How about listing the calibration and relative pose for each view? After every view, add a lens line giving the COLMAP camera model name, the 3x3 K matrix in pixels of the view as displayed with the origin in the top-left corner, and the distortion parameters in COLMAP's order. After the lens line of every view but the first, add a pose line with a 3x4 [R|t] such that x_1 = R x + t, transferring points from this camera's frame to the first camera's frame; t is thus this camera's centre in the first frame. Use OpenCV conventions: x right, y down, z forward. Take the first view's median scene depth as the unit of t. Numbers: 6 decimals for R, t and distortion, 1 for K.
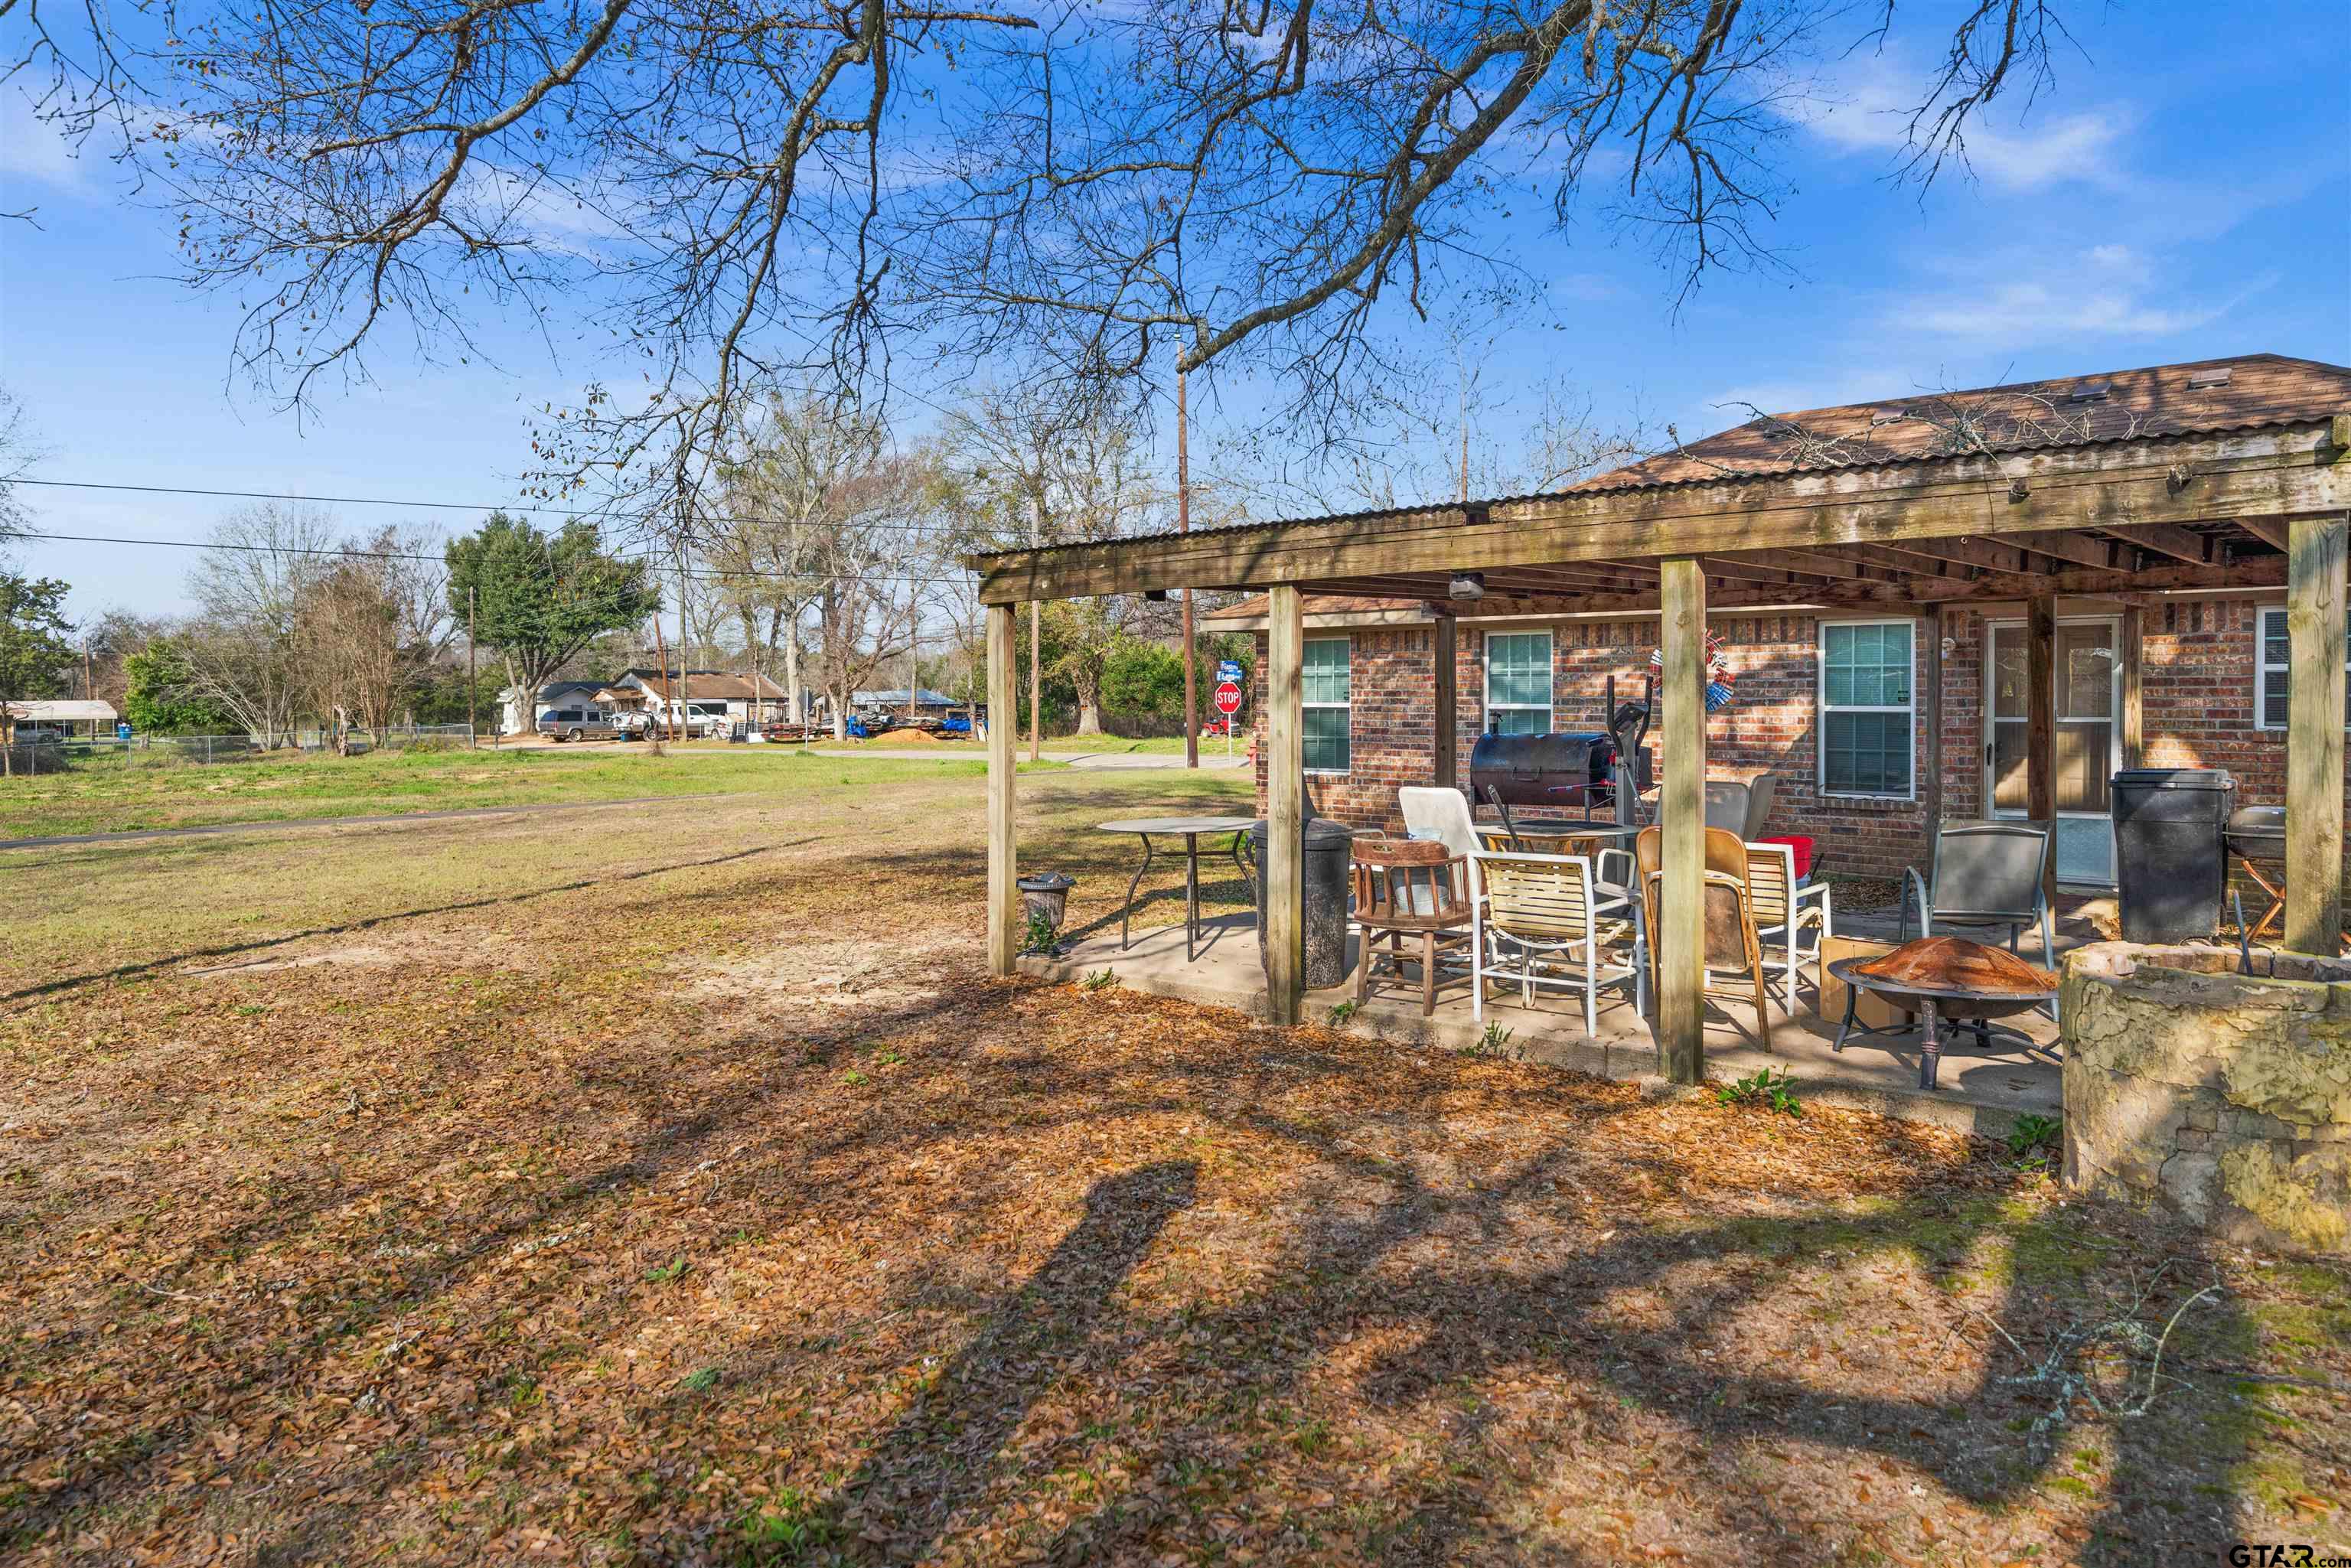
lens RADIAL K [[1566.3, 0, 1134.2], [0, 1566.3, 709.7], [0, 0, 1]] dist [0.005036, 0.000523]
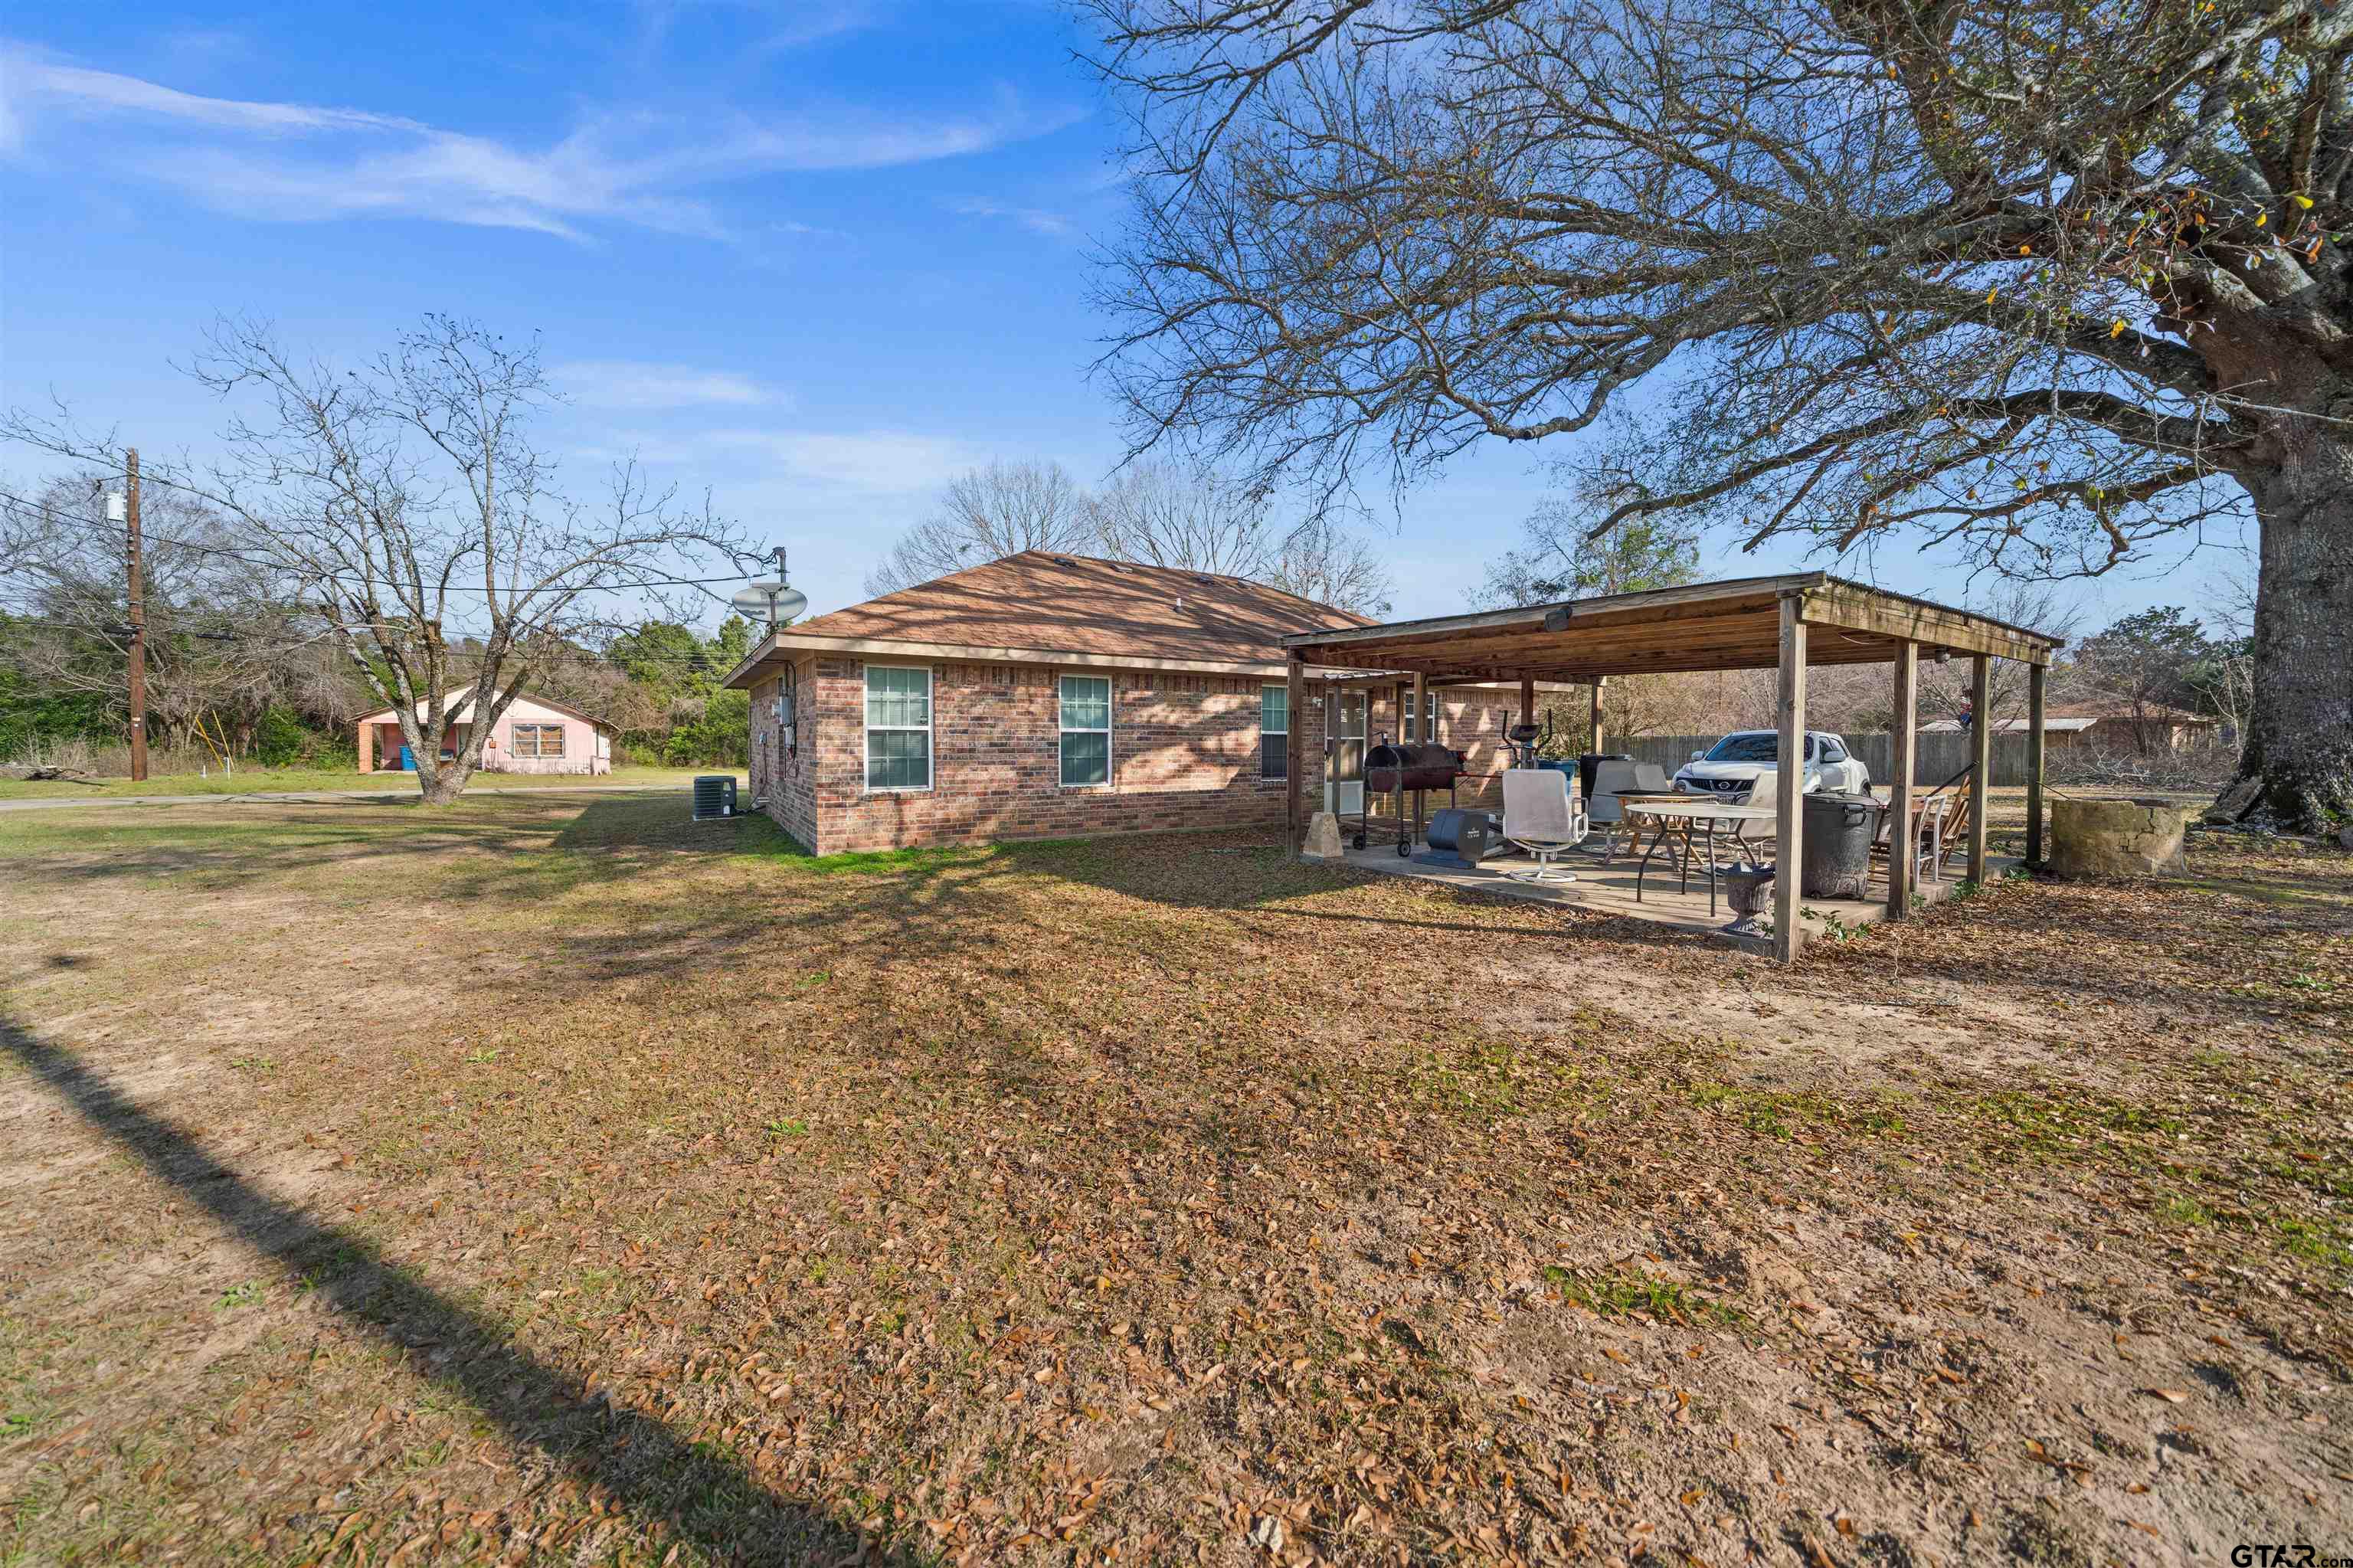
lens RADIAL K [[831.8, 0, 1170.5], [0, 831.8, 770.8], [0, 0, 1]] dist [-0.008034, -0.000131]
pose [[0.234842, -0.033943, 0.971441, -0.872250], [0.004601, 0.999418, 0.033809, 0.018085], [-0.972023, -0.003470, 0.234861, 1.494635]]
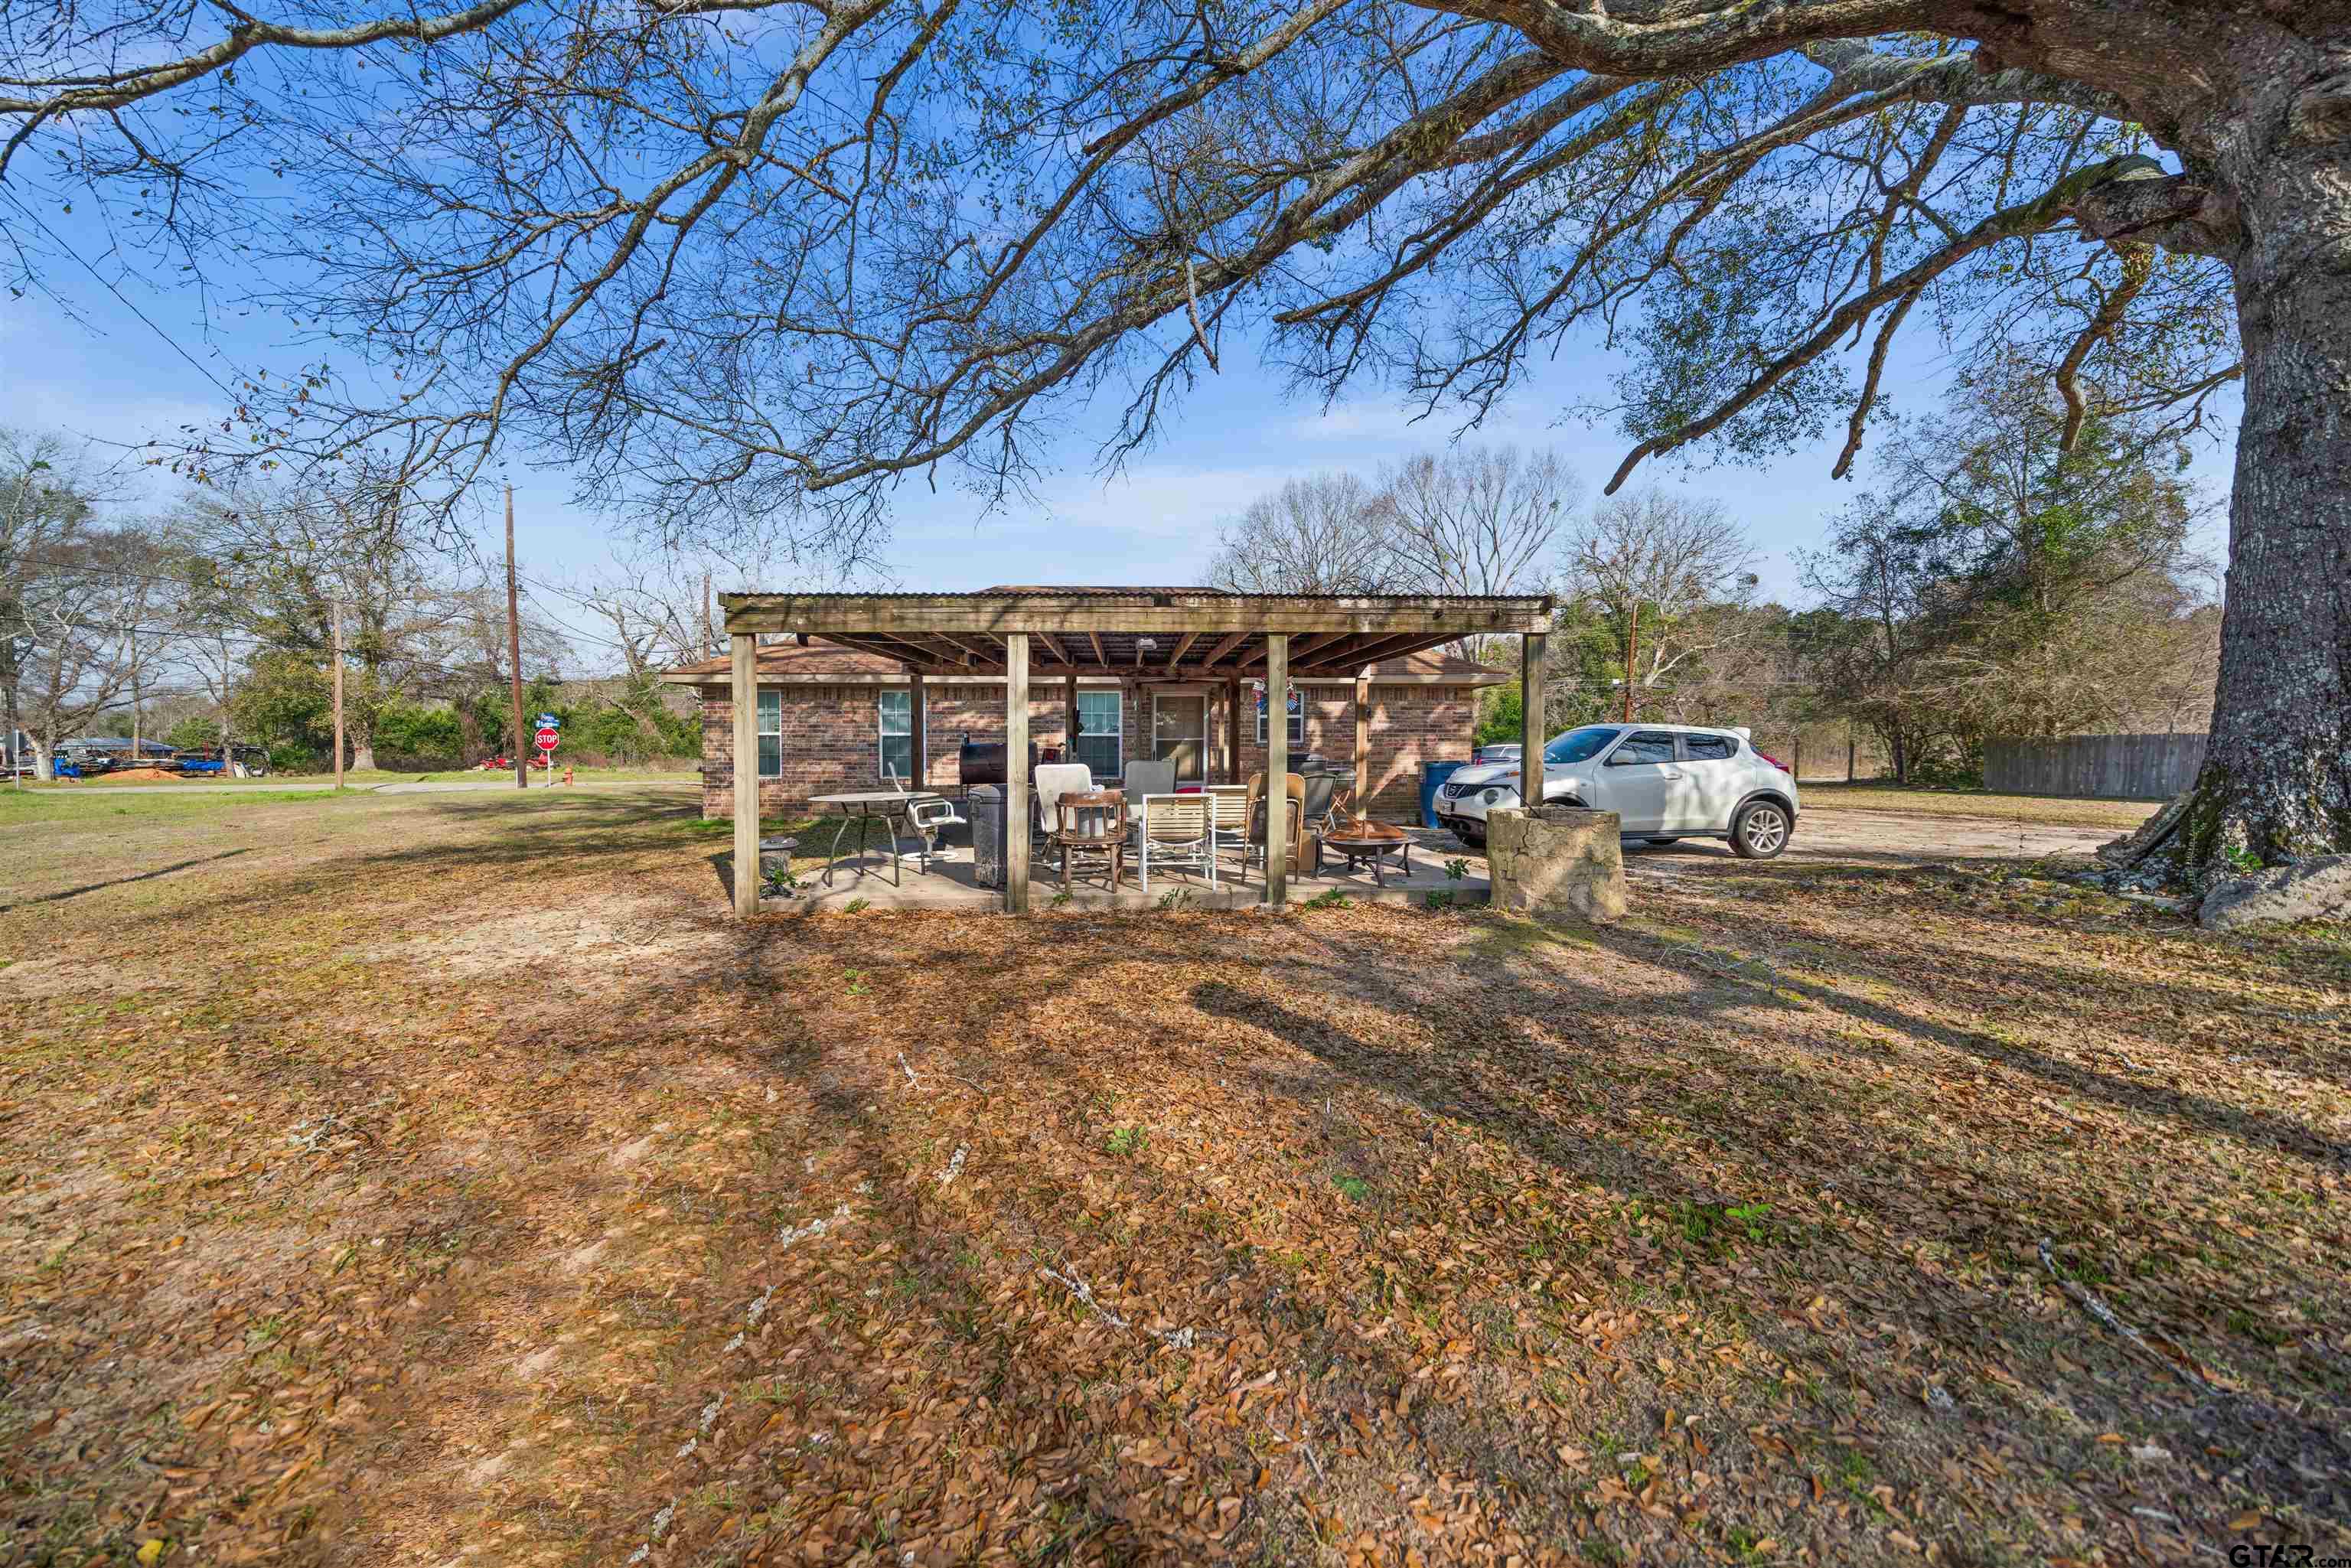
lens RADIAL K [[831.0, 0, 1176.0], [0, 831.0, 765.5], [0, 0, 1]] dist [-0.008034, -0.000131]
pose [[0.700978, -0.014675, 0.713032, -0.381105], [0.005366, 0.999869, 0.015303, 0.039442], [-0.713162, -0.006901, 0.700965, 0.295257]]
